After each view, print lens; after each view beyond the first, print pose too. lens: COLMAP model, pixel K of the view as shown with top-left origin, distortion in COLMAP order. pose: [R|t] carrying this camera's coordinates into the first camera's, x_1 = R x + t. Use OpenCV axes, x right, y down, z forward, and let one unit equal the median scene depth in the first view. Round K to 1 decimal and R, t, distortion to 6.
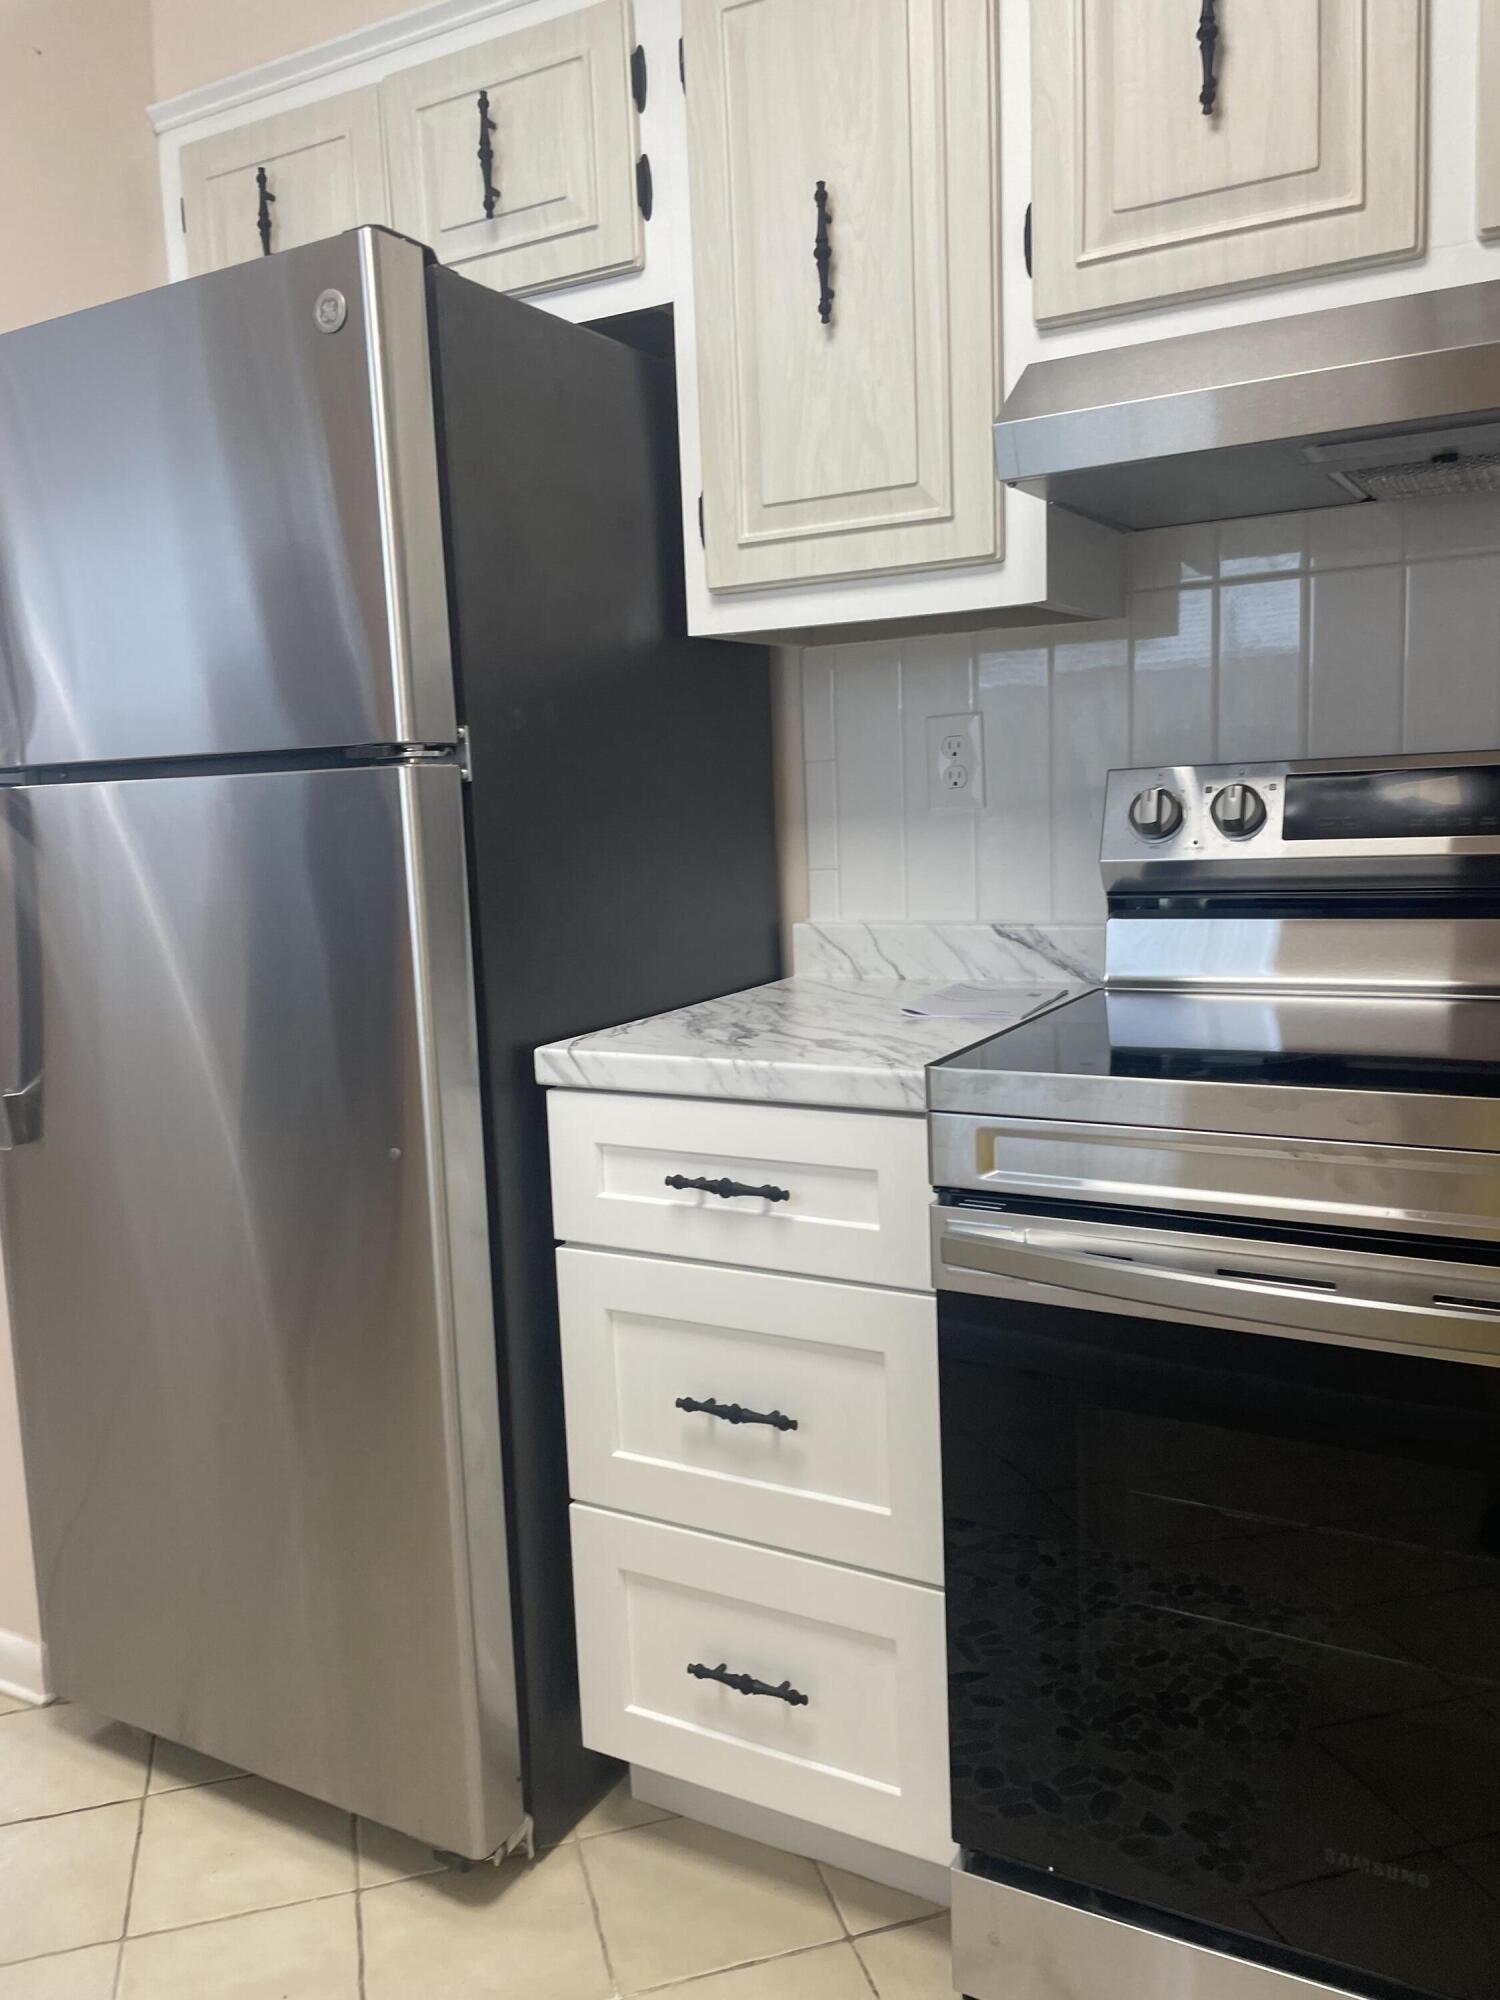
lens RADIAL K [[1516.1, 0, 745.2], [0, 1516.1, 1018.4], [0, 0, 1]] dist [0.069439, -0.082384]
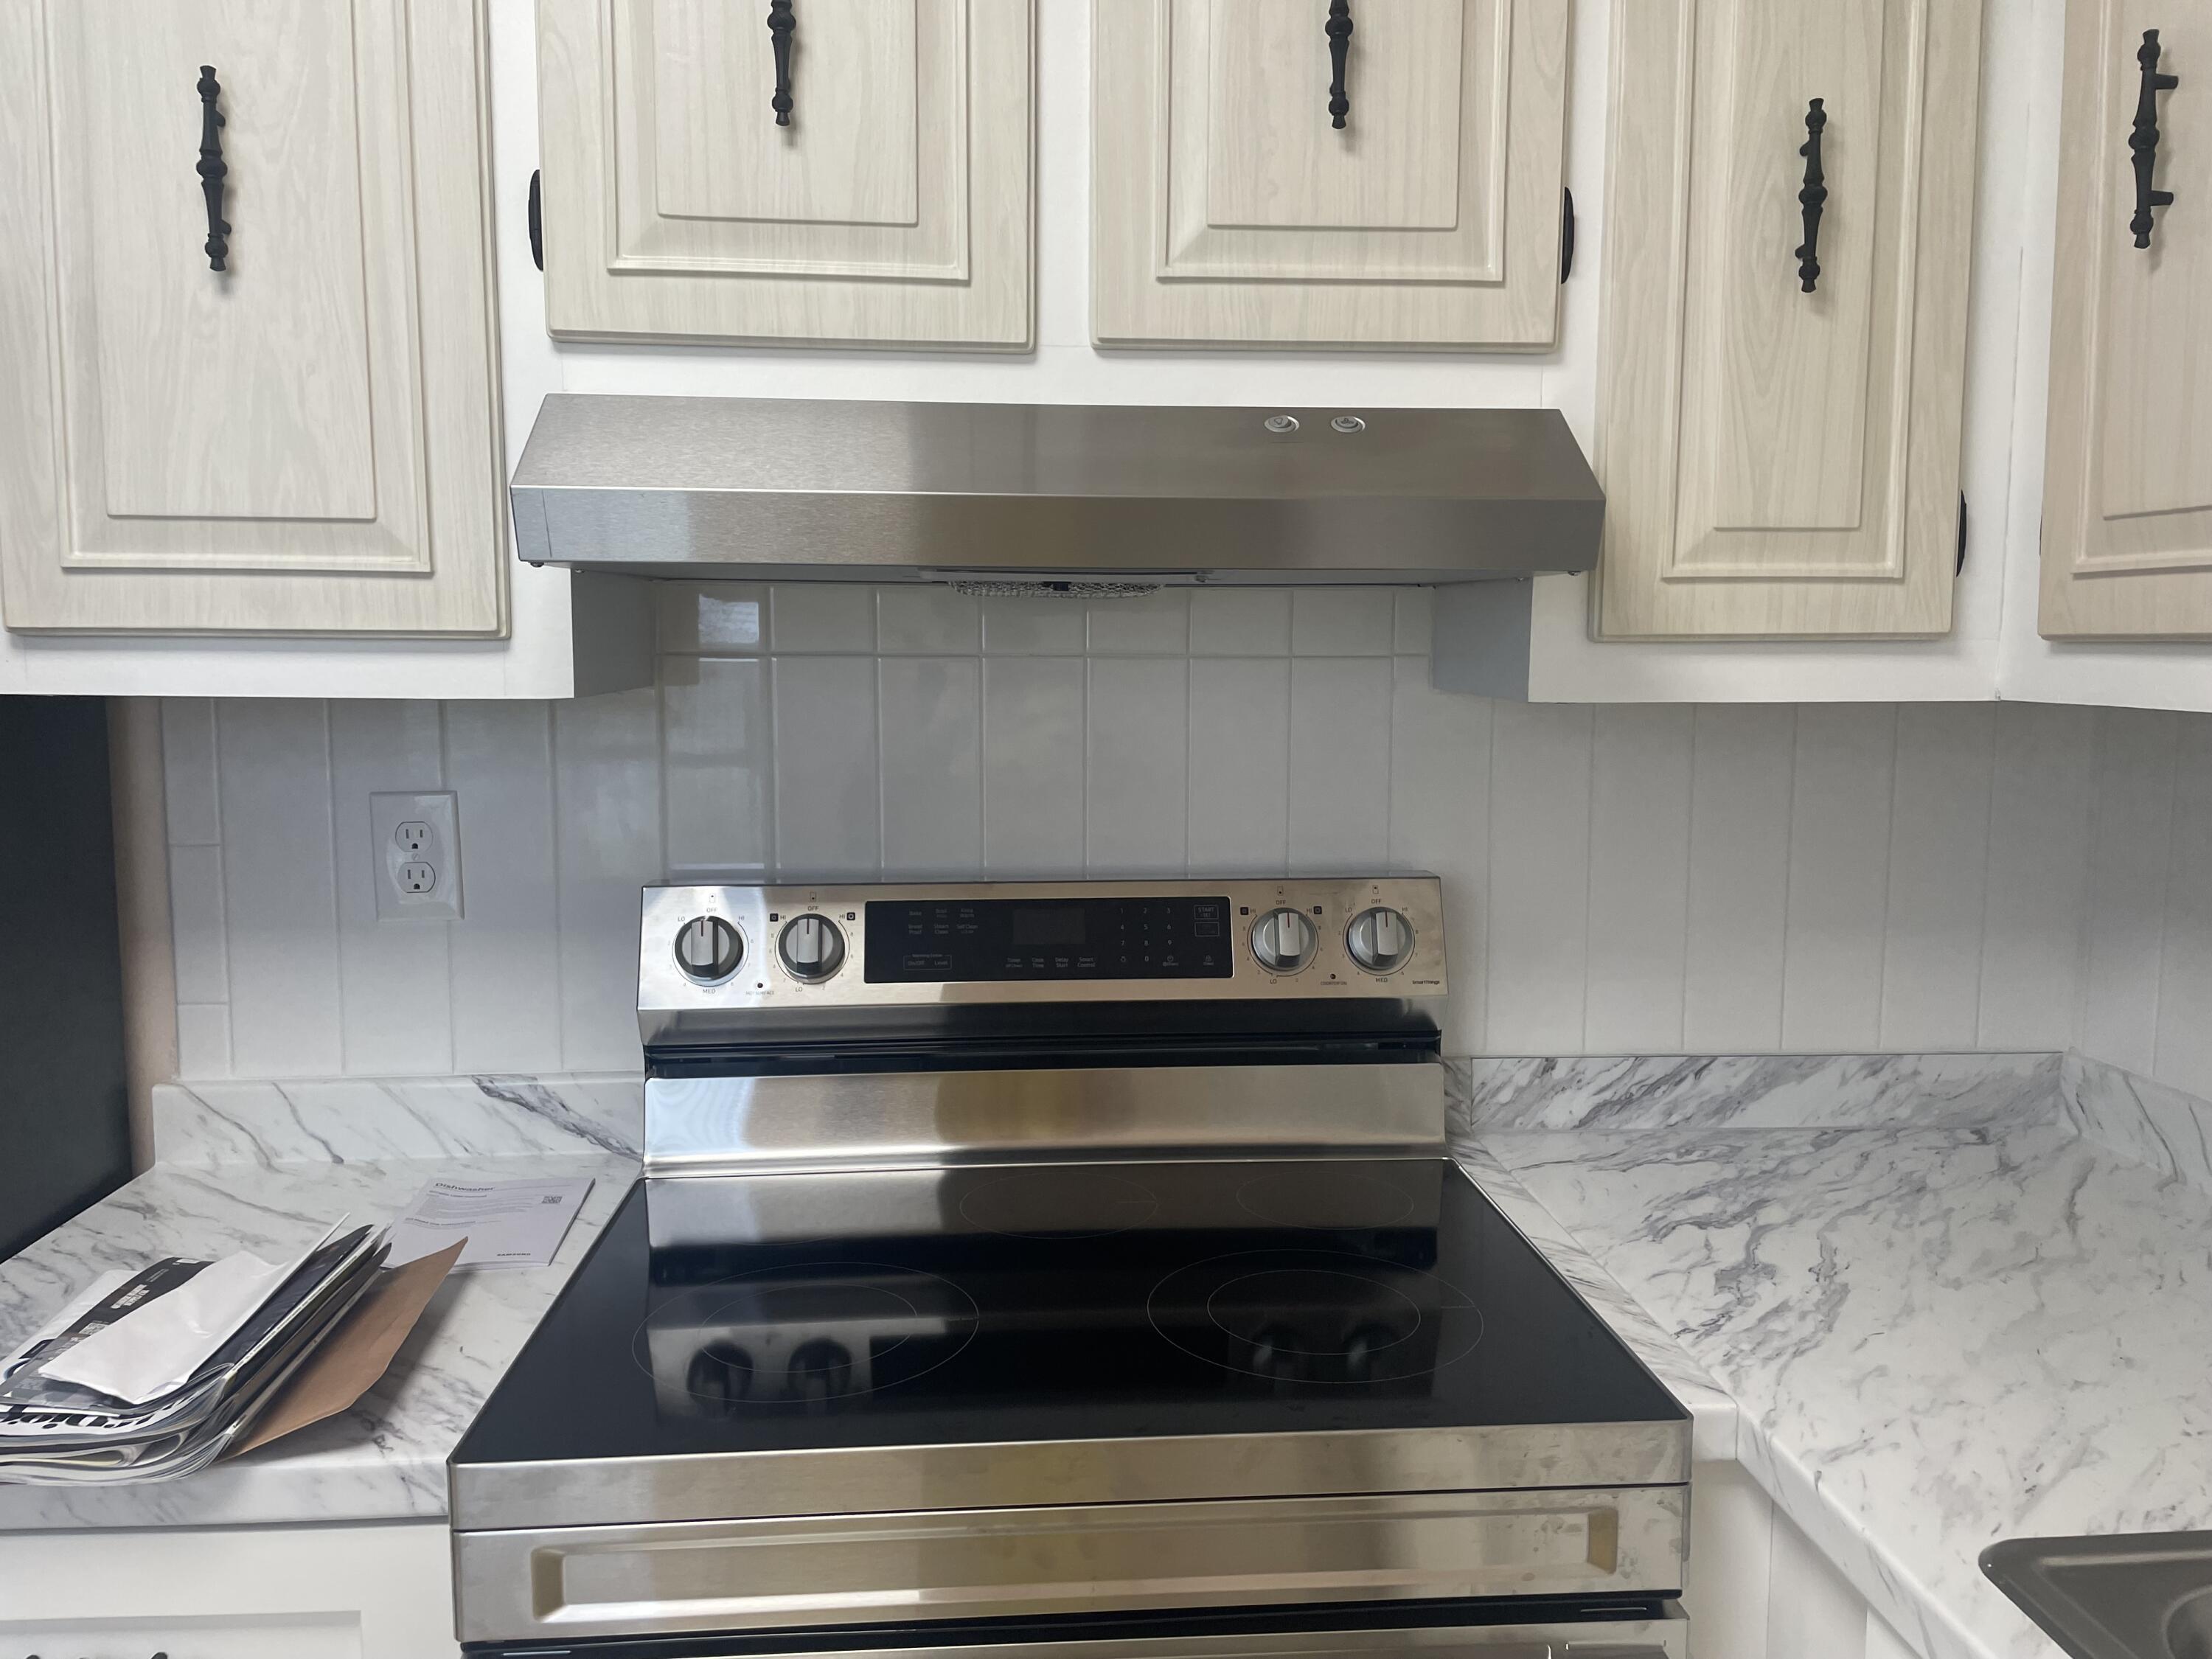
lens RADIAL K [[1676.8, 0, 1108.2], [0, 1676.8, 828.1], [0, 0, 1]] dist [0.069439, -0.082384]
pose [[0.833710, -0.014502, 0.552012, -0.036532], [0.040683, 0.998552, -0.035210, -0.168935], [-0.550702, 0.051813, 0.833092, 0.182313]]
